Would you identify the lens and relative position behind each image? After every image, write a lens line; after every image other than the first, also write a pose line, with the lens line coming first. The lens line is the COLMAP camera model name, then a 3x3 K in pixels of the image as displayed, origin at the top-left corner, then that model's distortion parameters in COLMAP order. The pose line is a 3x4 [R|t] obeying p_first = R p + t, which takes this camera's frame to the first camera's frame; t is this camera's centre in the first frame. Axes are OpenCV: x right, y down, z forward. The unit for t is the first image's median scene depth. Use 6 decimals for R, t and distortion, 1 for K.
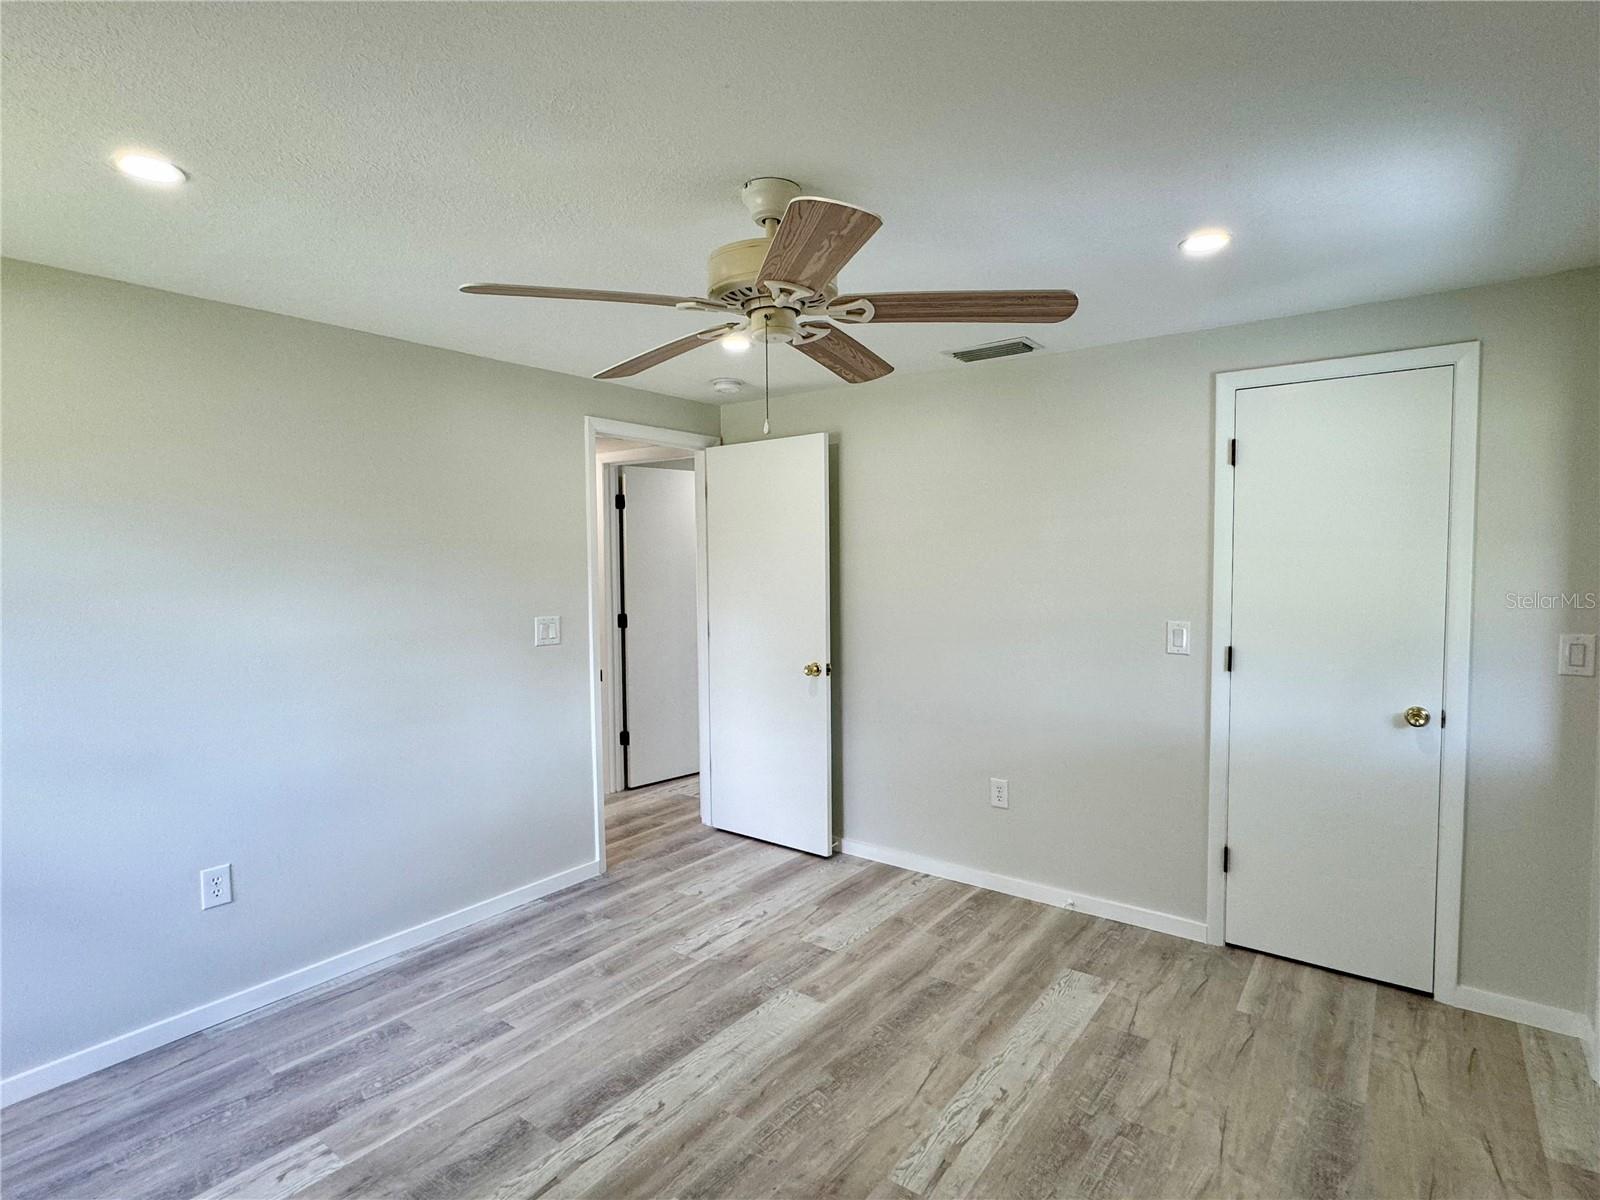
lens RADIAL K [[819.5, 0, 800.0], [0, 819.5, 600.0], [0, 0, 1]] dist [-0.000233, -0.000276]
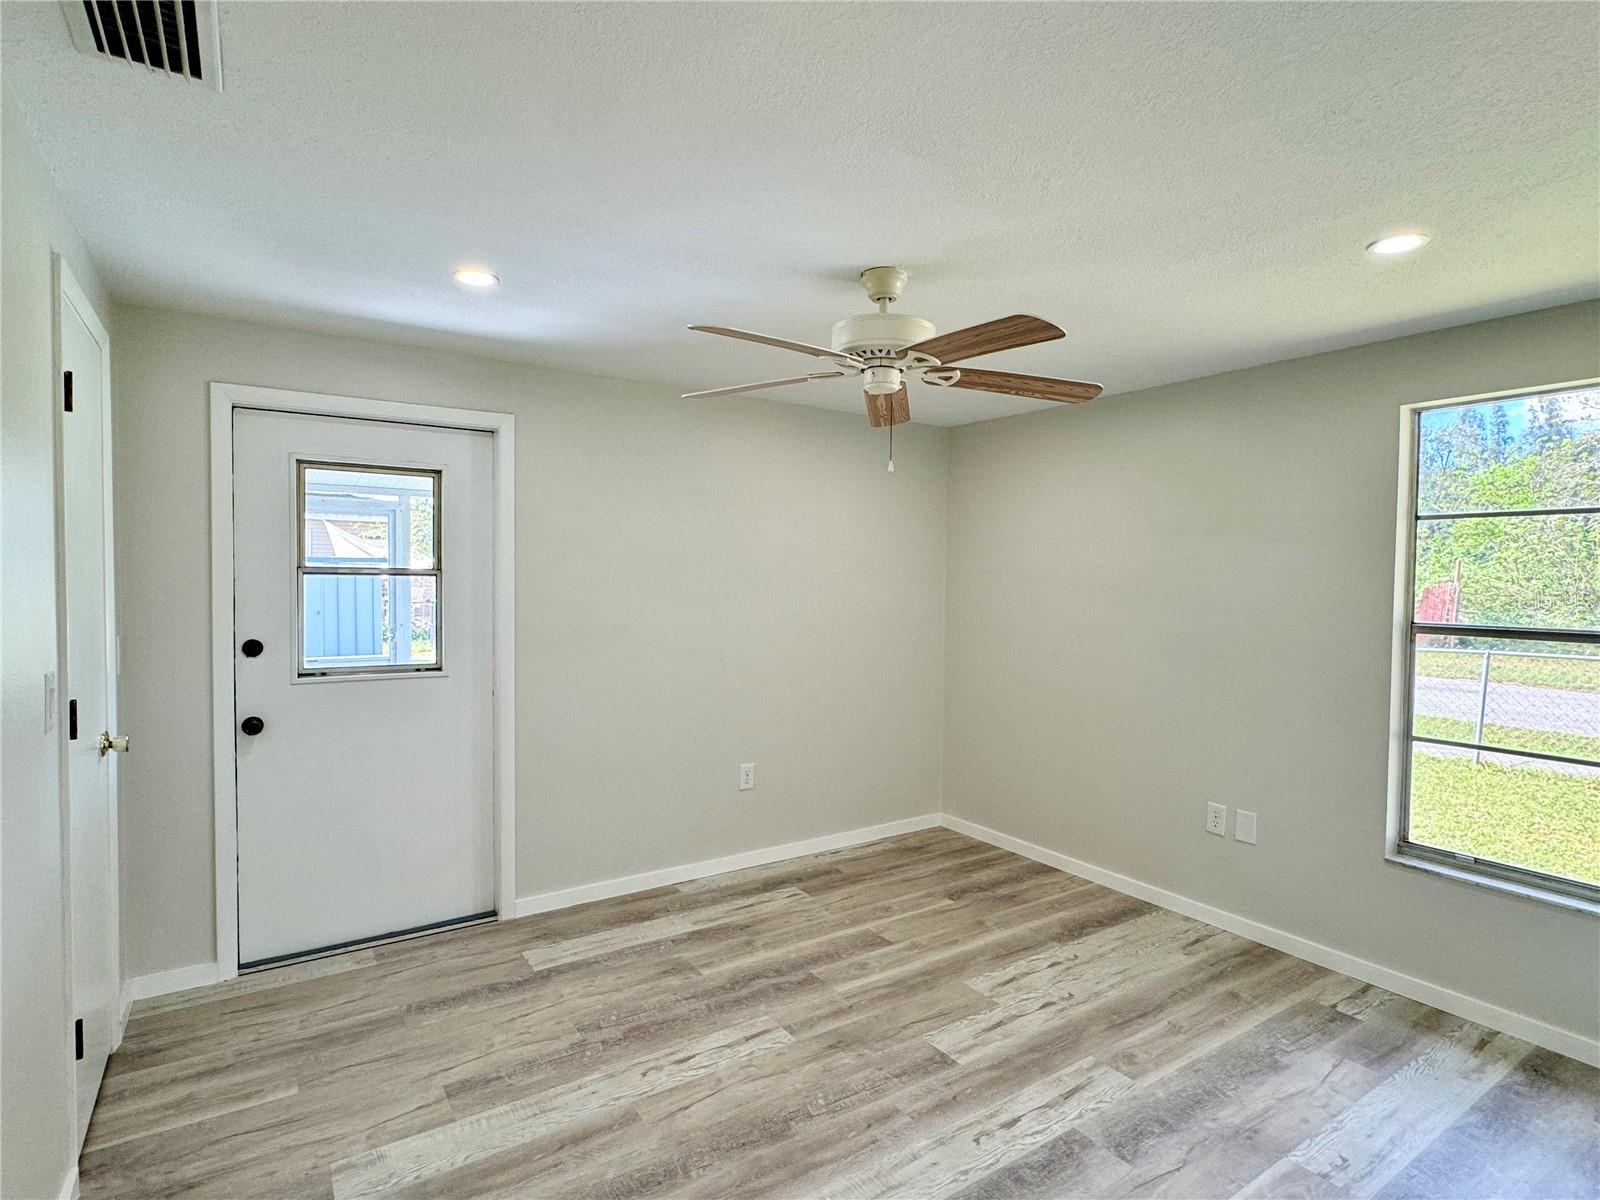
lens RADIAL K [[819.5, 0, 800.0], [0, 819.5, 600.0], [0, 0, 1]] dist [-0.000233, -0.000276]
pose [[-0.943207, -0.010795, 0.332029, -0.278932], [0.014224, 0.997243, 0.072832, -0.076612], [-0.331900, 0.073418, -0.940453, 1.875019]]
